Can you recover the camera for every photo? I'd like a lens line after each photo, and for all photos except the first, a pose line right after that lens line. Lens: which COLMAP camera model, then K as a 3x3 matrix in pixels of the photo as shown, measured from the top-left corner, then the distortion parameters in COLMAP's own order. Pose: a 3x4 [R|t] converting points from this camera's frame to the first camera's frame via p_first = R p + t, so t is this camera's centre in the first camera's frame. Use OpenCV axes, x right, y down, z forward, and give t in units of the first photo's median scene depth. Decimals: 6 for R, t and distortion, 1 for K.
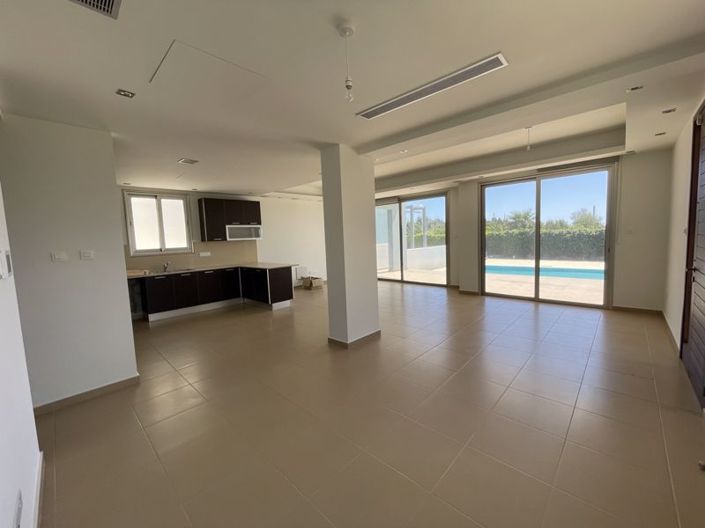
lens RADIAL K [[285.2, 0, 350.2], [0, 285.2, 261.1], [0, 0, 1]] dist [0.000100, 0.000119]
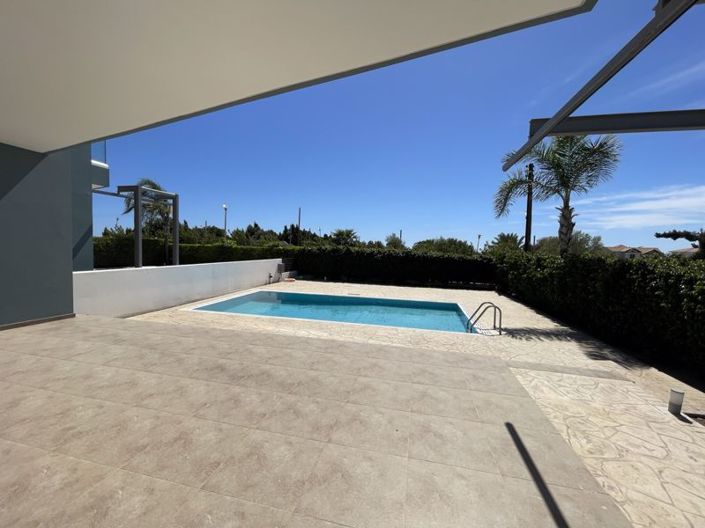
lens RADIAL K [[281.4, 0, 352.3], [0, 281.4, 271.8], [0, 0, 1]] dist [-0.009803, 0.000074]
pose [[0.857921, 0.014913, 0.513566, 0.663444], [-0.011928, 0.999887, -0.009109, -0.081916], [-0.513644, 0.001689, 0.858002, 0.786959]]
